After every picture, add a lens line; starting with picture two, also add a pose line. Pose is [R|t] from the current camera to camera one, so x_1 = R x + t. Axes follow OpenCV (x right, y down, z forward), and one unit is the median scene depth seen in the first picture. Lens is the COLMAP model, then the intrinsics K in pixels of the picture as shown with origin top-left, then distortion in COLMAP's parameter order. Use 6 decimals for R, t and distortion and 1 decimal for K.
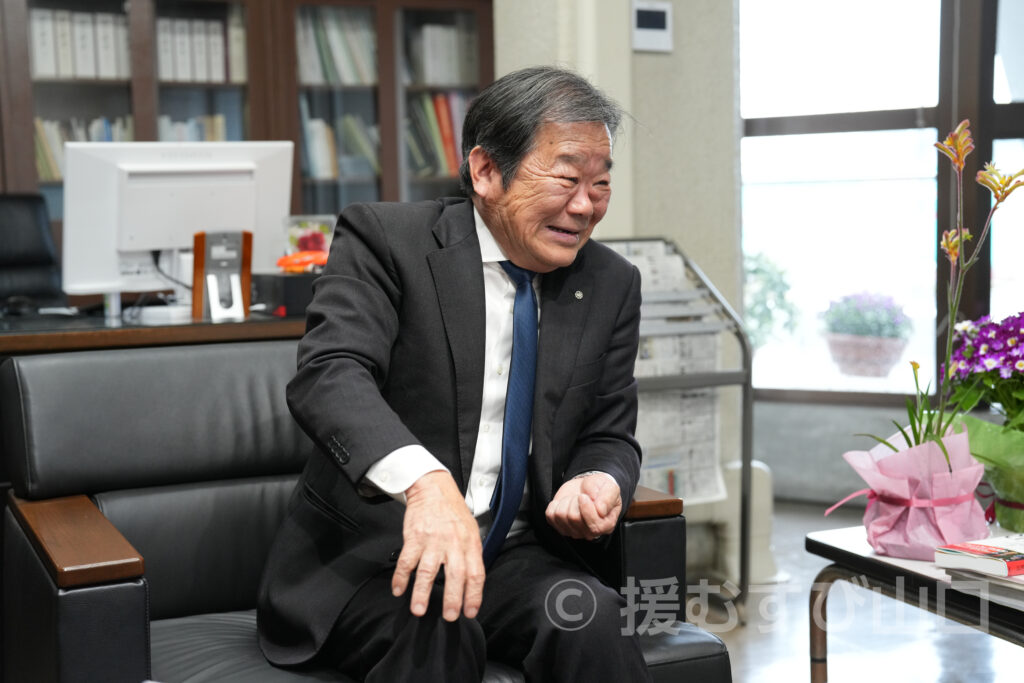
lens RADIAL K [[1422.8, 0, 505.2], [0, 1422.8, 338.8], [0, 0, 1]] dist [-0.113245, 1.094658]
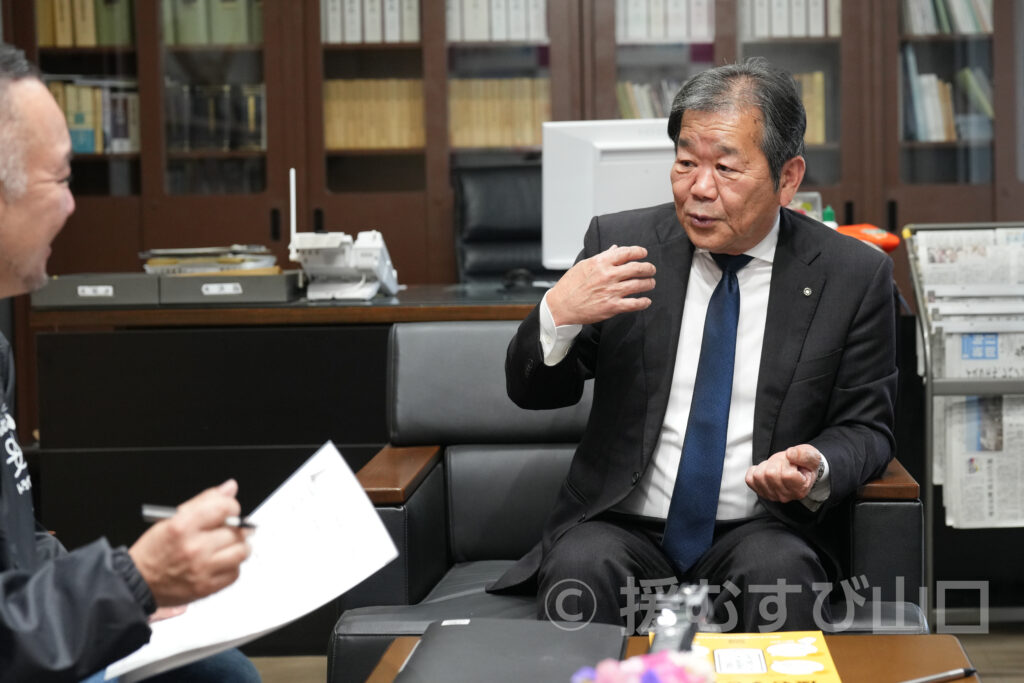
lens RADIAL K [[1916.7, 0, 648.8], [0, 1916.7, 303.9], [0, 0, 1]] dist [-0.034520, 0.036375]
pose [[0.905913, 0.032953, -0.422179, 0.333125], [-0.037992, 0.999272, -0.003527, -0.003653], [0.421756, 0.019235, 0.906506, -0.217112]]
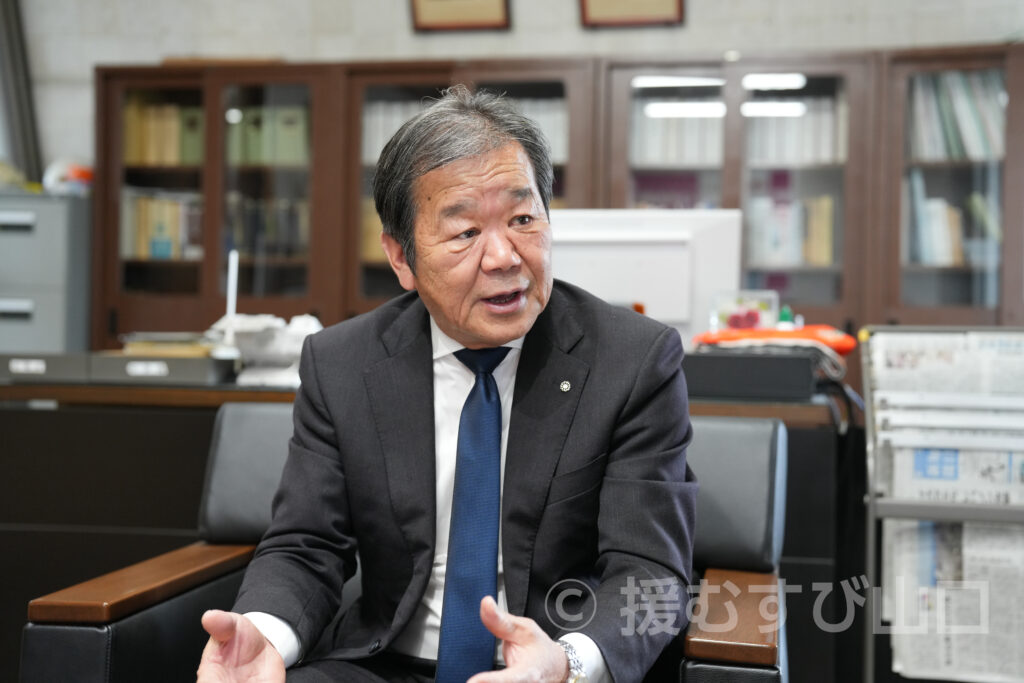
lens RADIAL K [[1425.7, 0, 510.1], [0, 1425.7, 345.0], [0, 0, 1]] dist [-0.111692, 1.111527]
pose [[0.811722, 0.038472, -0.582775, 0.275427], [-0.081391, 0.995543, -0.047646, 0.002297], [0.578344, 0.086108, 0.811236, 0.191561]]
